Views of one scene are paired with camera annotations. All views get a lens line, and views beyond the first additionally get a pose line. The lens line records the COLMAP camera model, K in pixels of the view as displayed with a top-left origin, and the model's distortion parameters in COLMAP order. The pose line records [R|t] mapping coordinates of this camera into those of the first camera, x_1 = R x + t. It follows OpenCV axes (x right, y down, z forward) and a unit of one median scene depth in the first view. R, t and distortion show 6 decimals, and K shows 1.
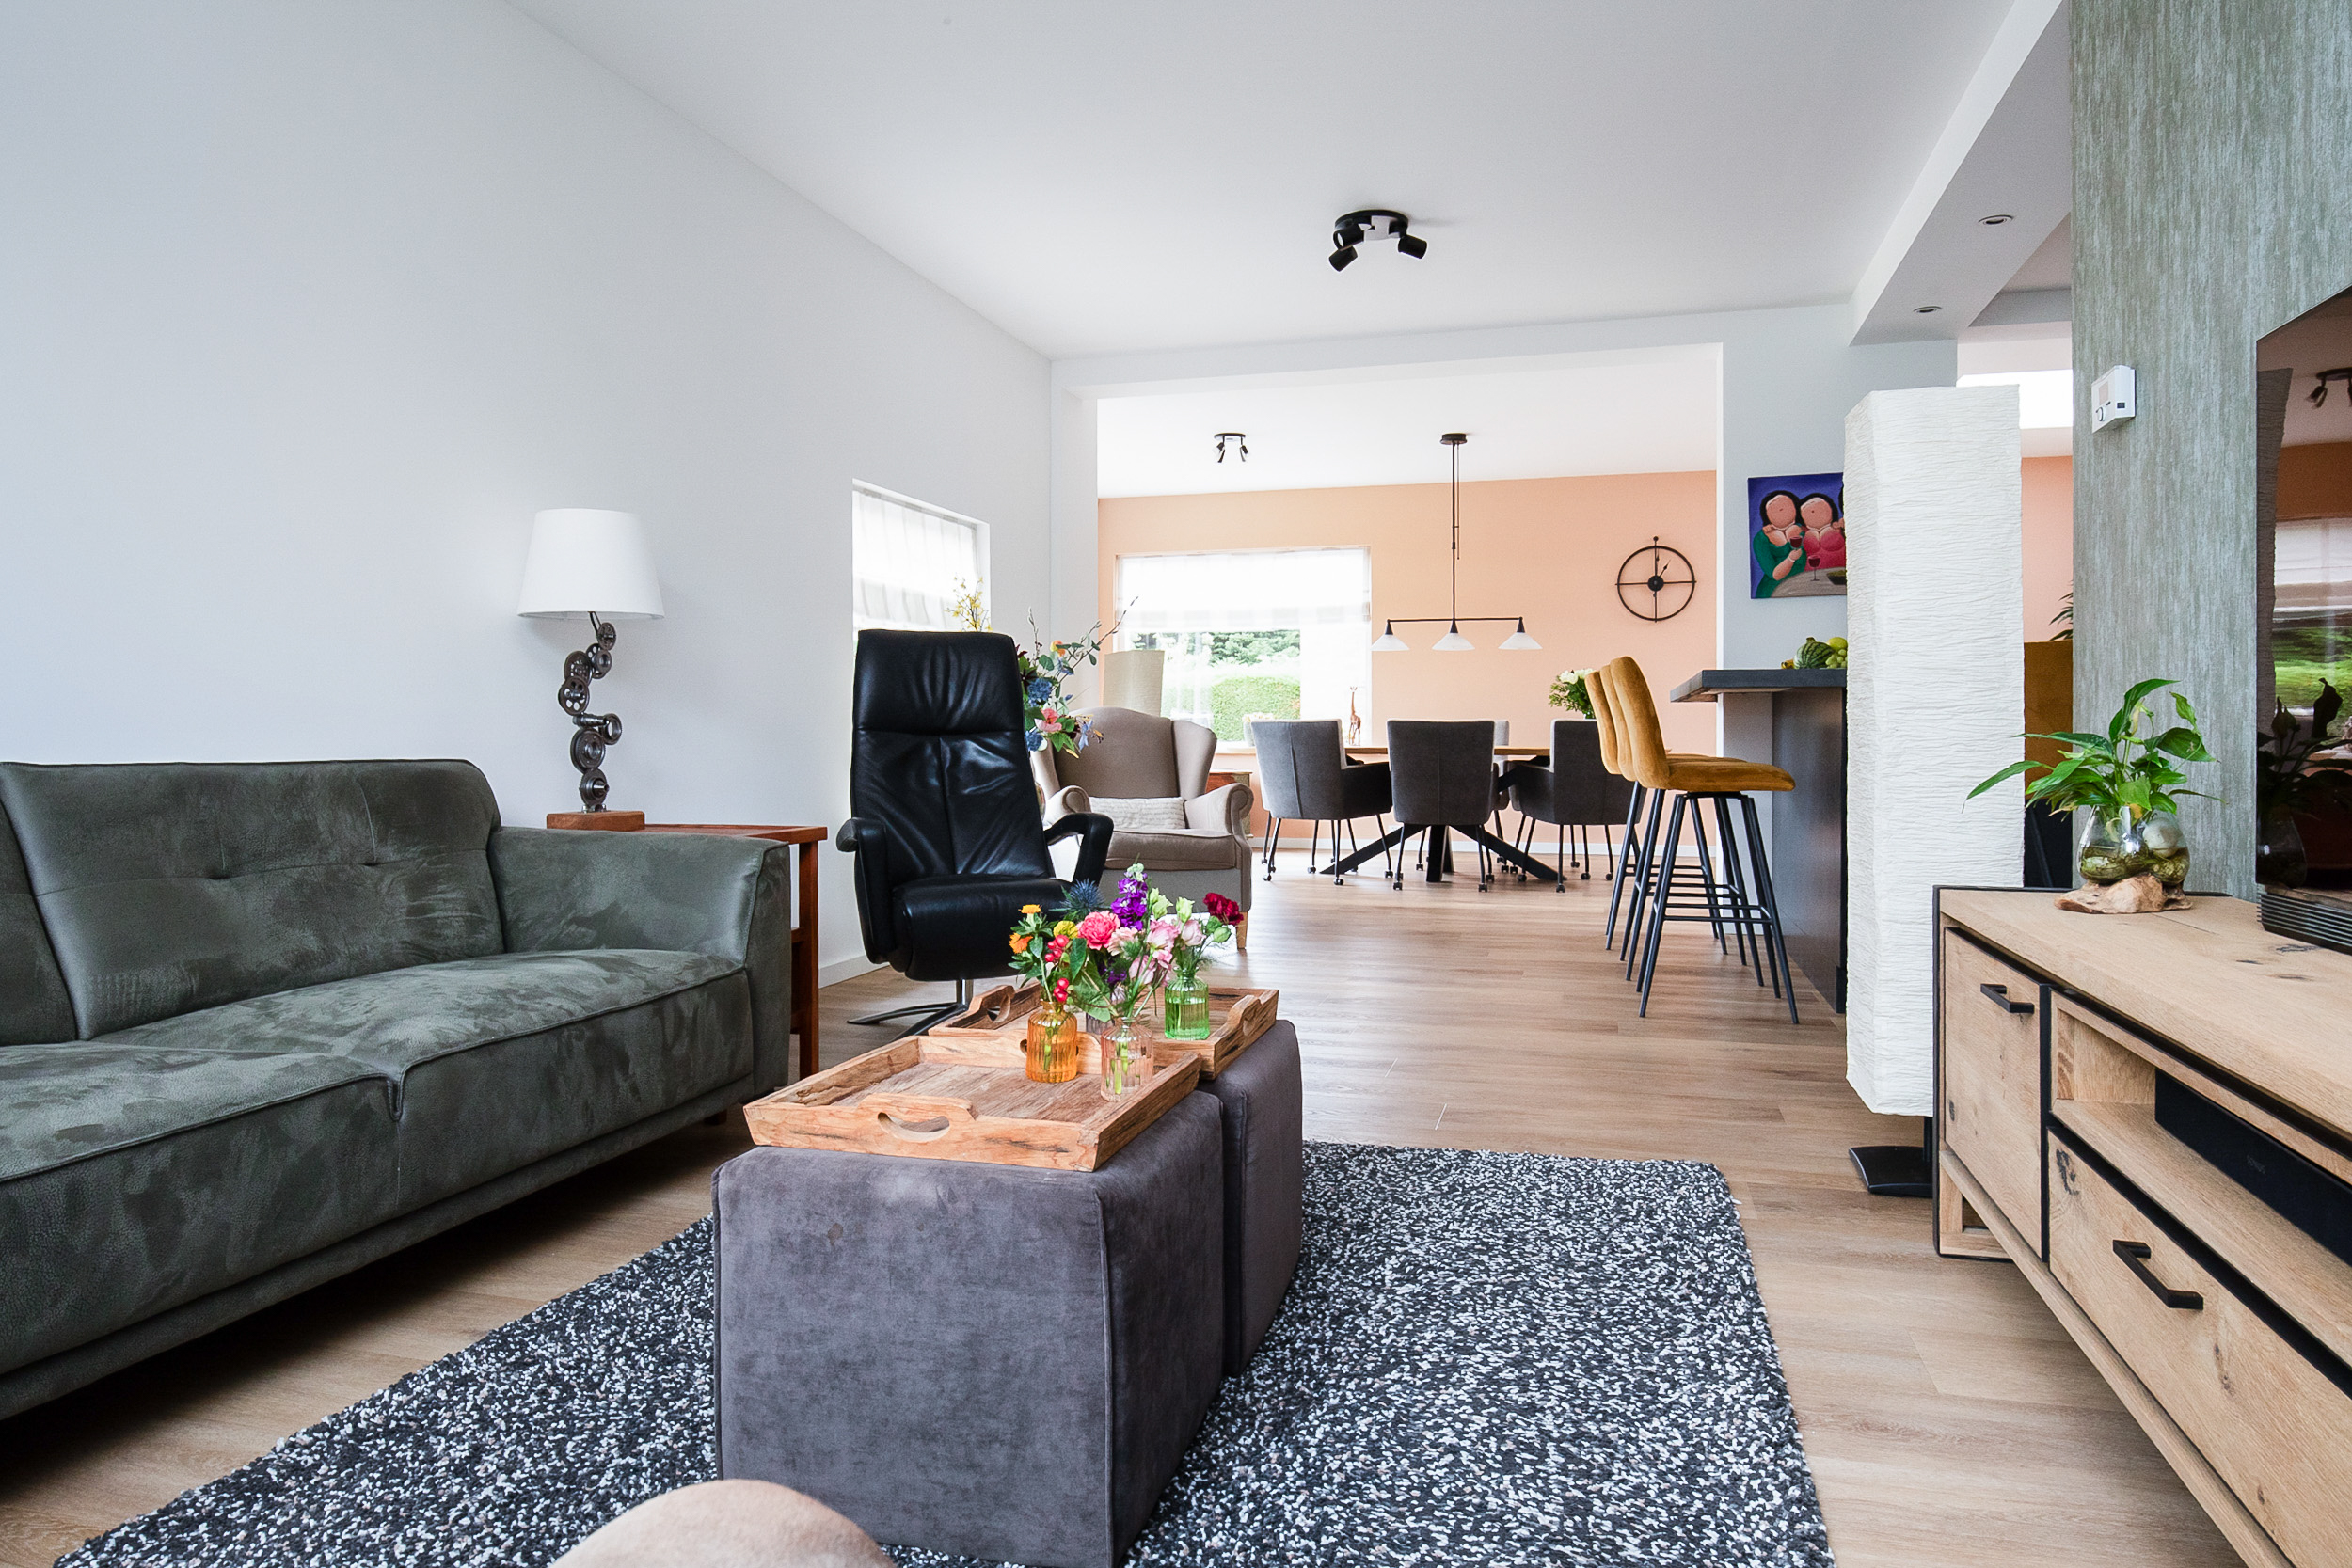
lens RADIAL K [[1398.3, 0, 1160.4], [0, 1398.3, 742.7], [0, 0, 1]] dist [-0.000917, 0.002512]
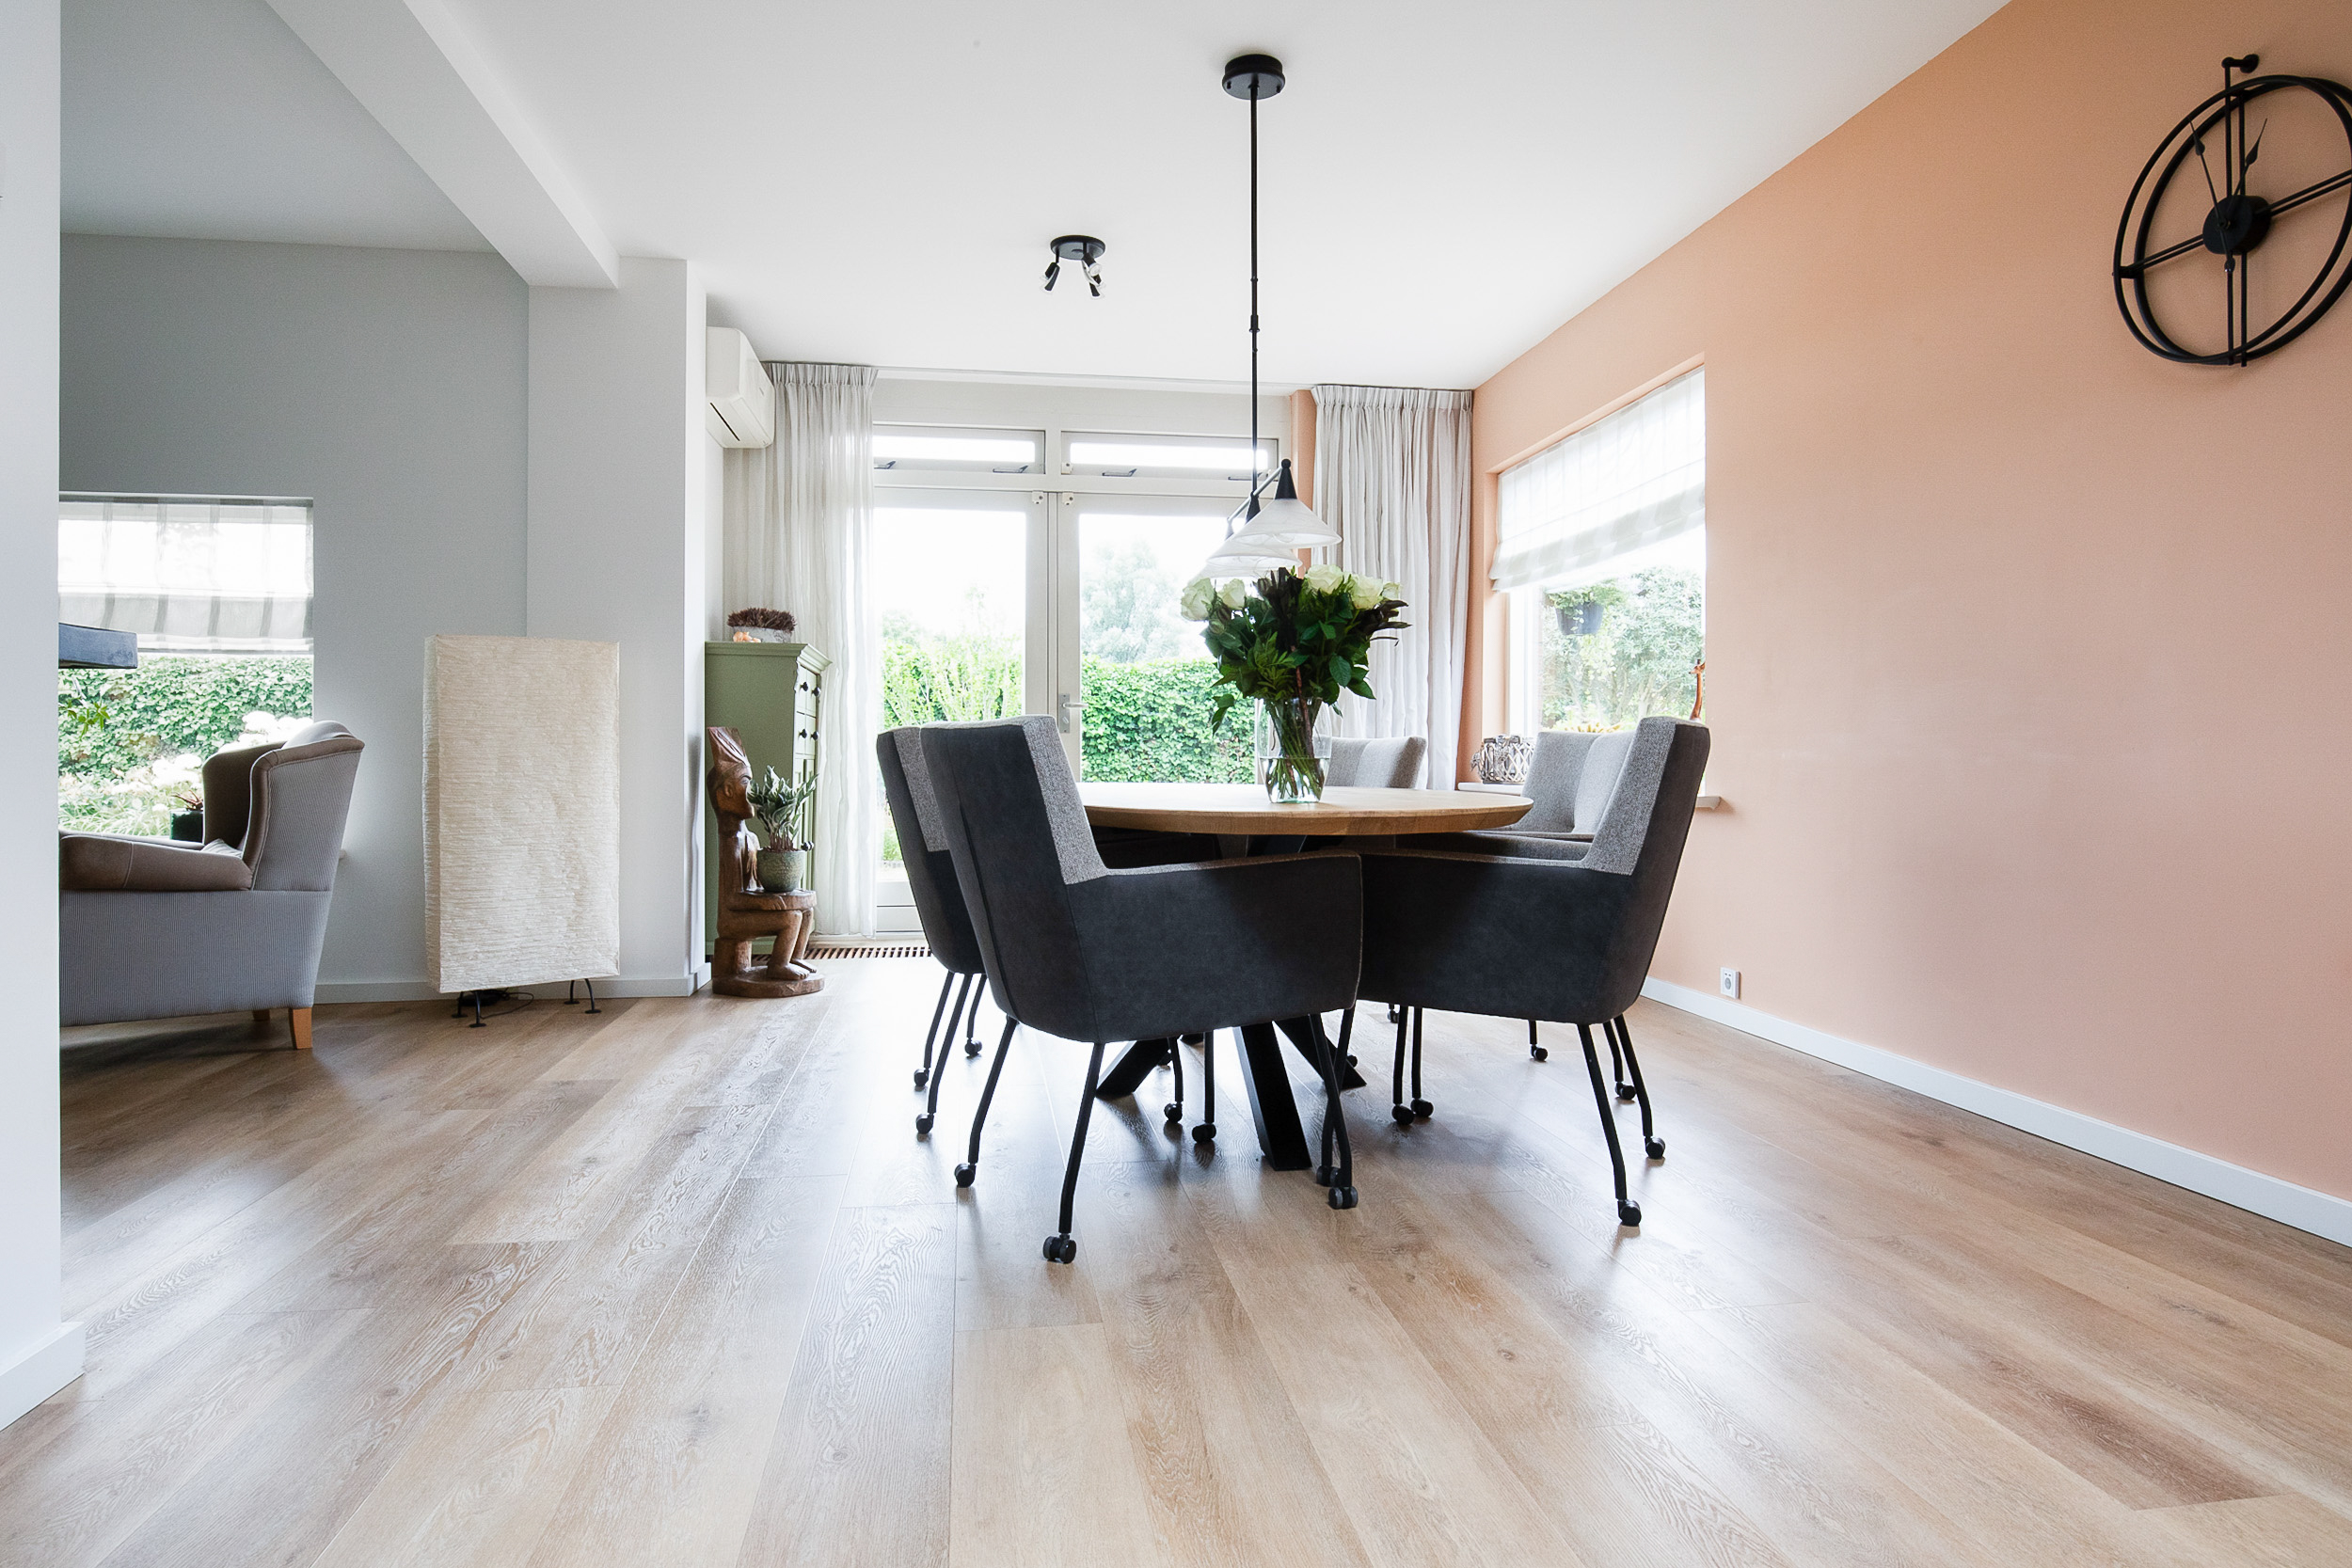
lens RADIAL K [[1322.0, 0, 1174.8], [0, 1322.0, 766.7], [0, 0, 1]] dist [-0.007014, -0.000621]
pose [[0.438331, 0.010270, -0.898755, 0.584053], [-0.014717, 0.999883, 0.004247, -0.006019], [0.898693, 0.011365, 0.438431, 0.823472]]
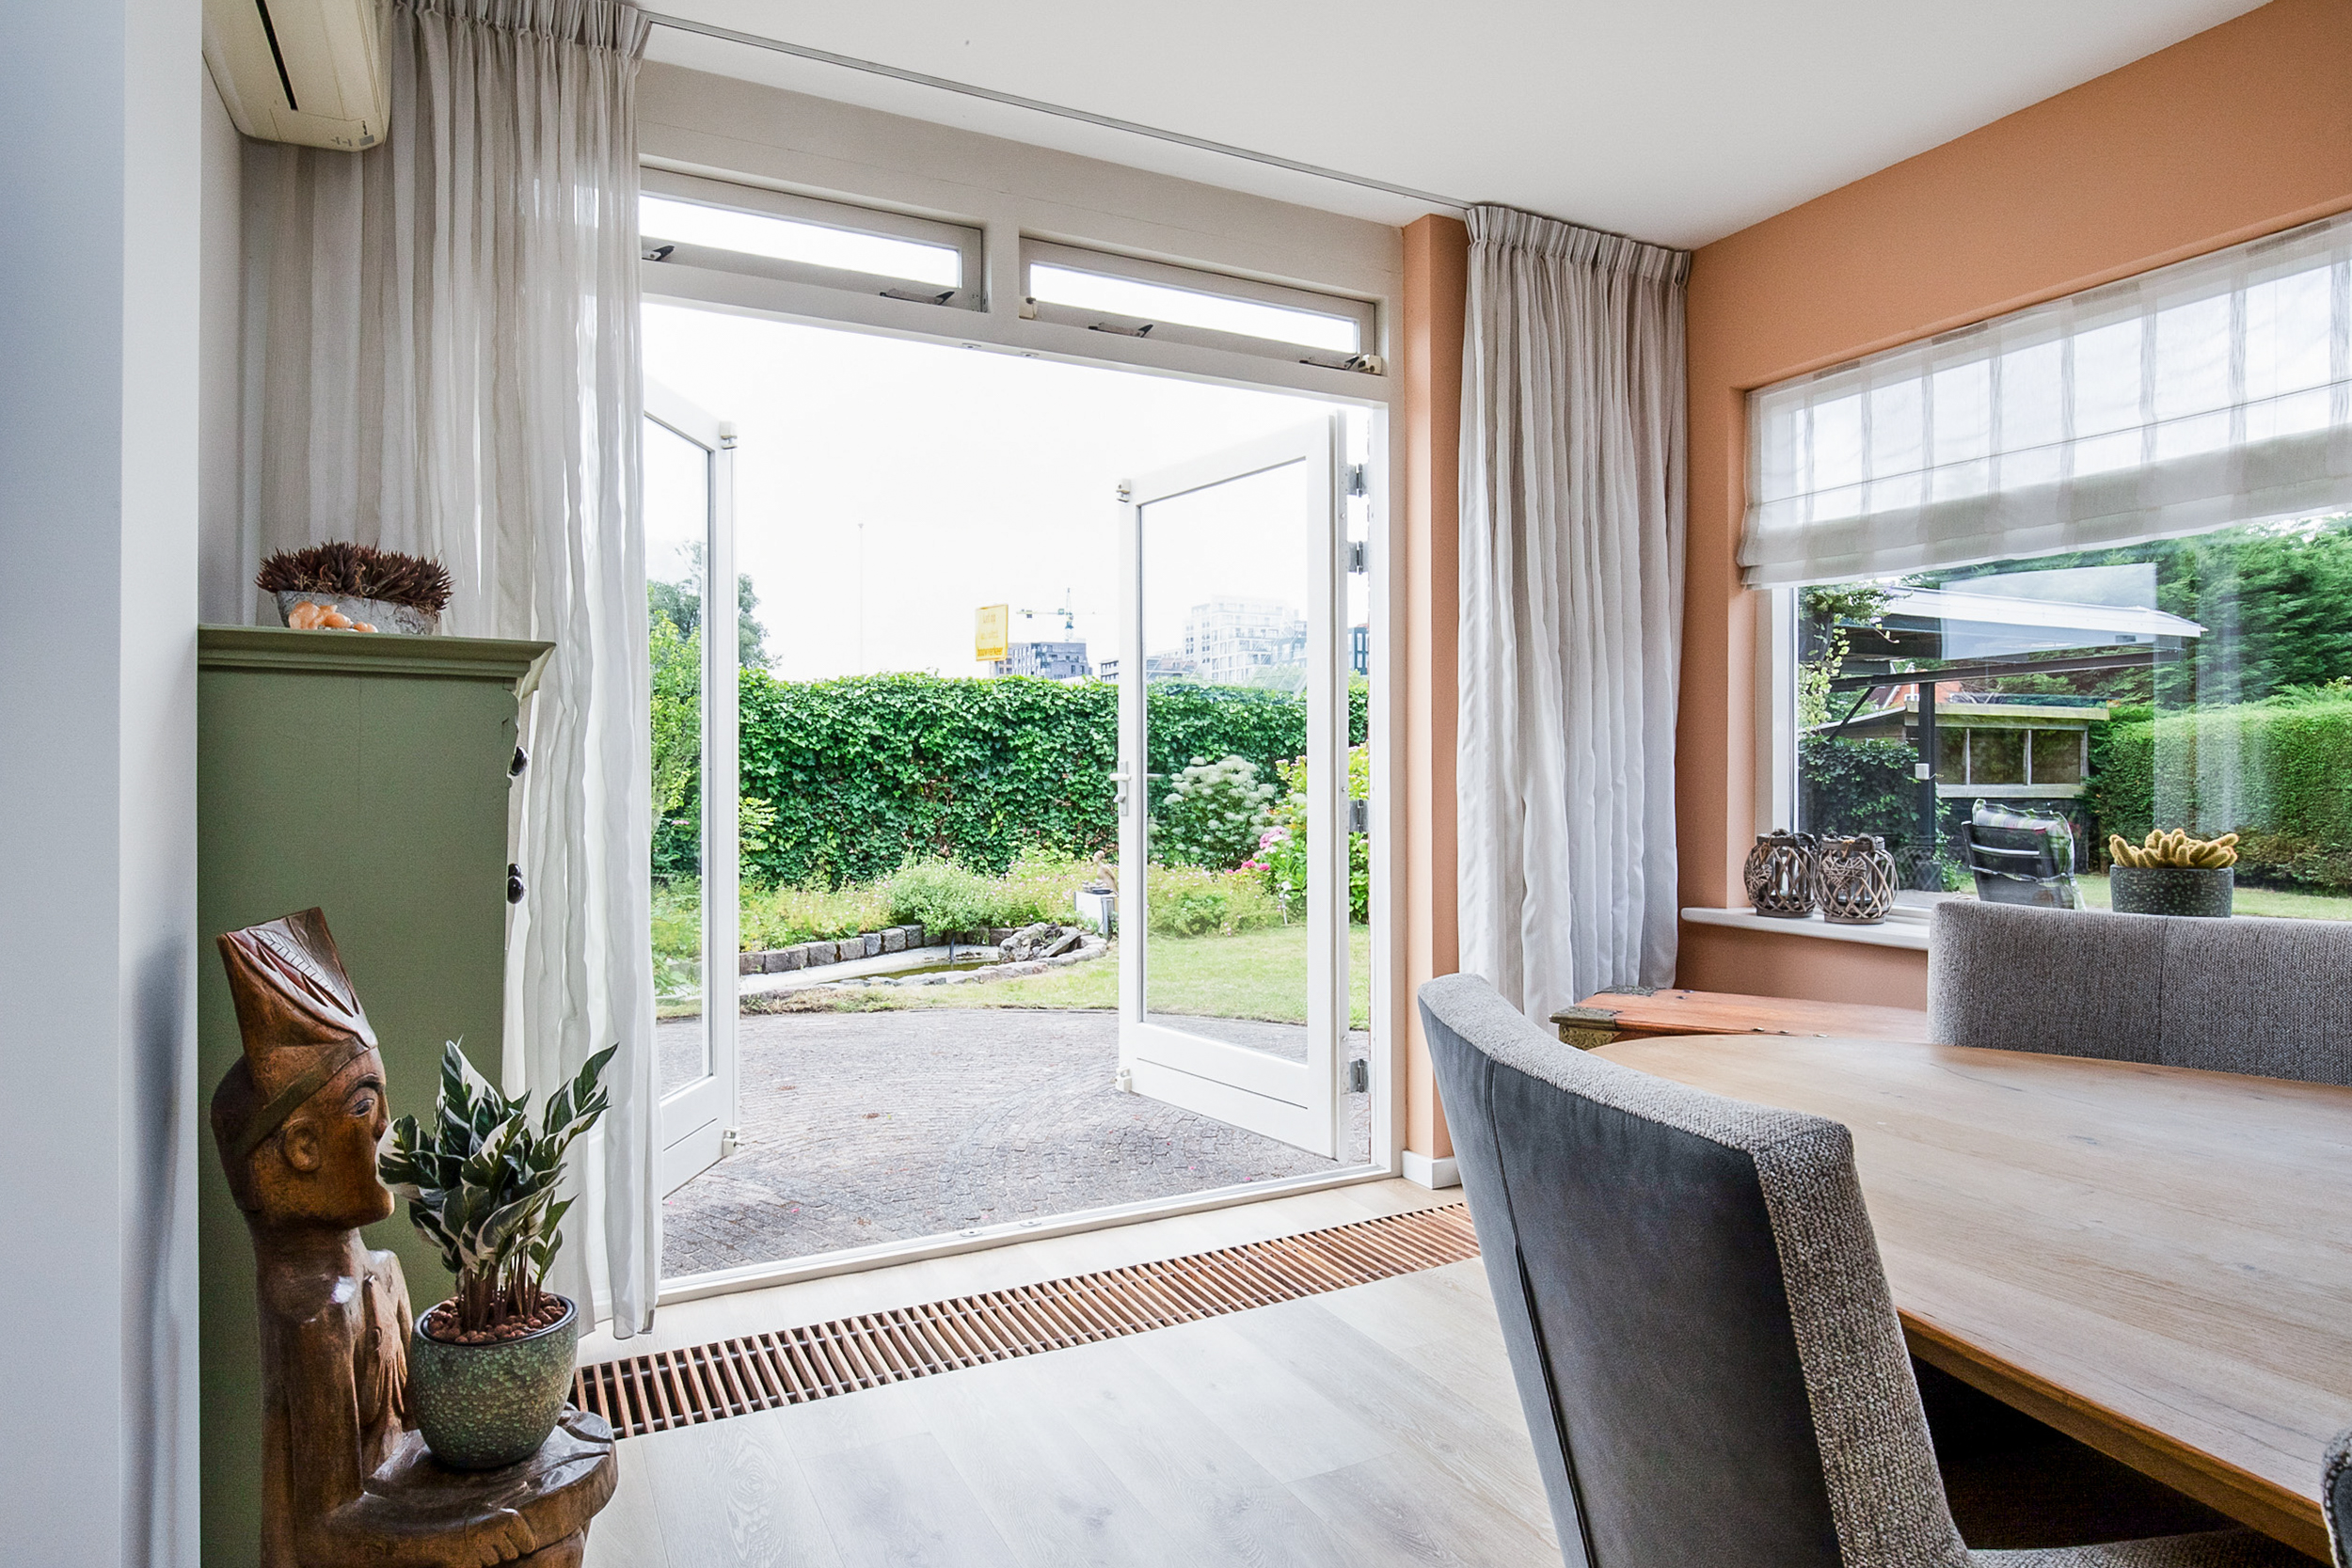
lens RADIAL K [[1322.0, 0, 1174.8], [0, 1322.0, 766.7], [0, 0, 1]] dist [-0.007014, -0.000621]
pose [[0.699347, -0.002708, -0.714777, 0.149570], [-0.008620, 0.999888, -0.012221, -0.038489], [0.714730, 0.014708, 0.699246, 0.865971]]
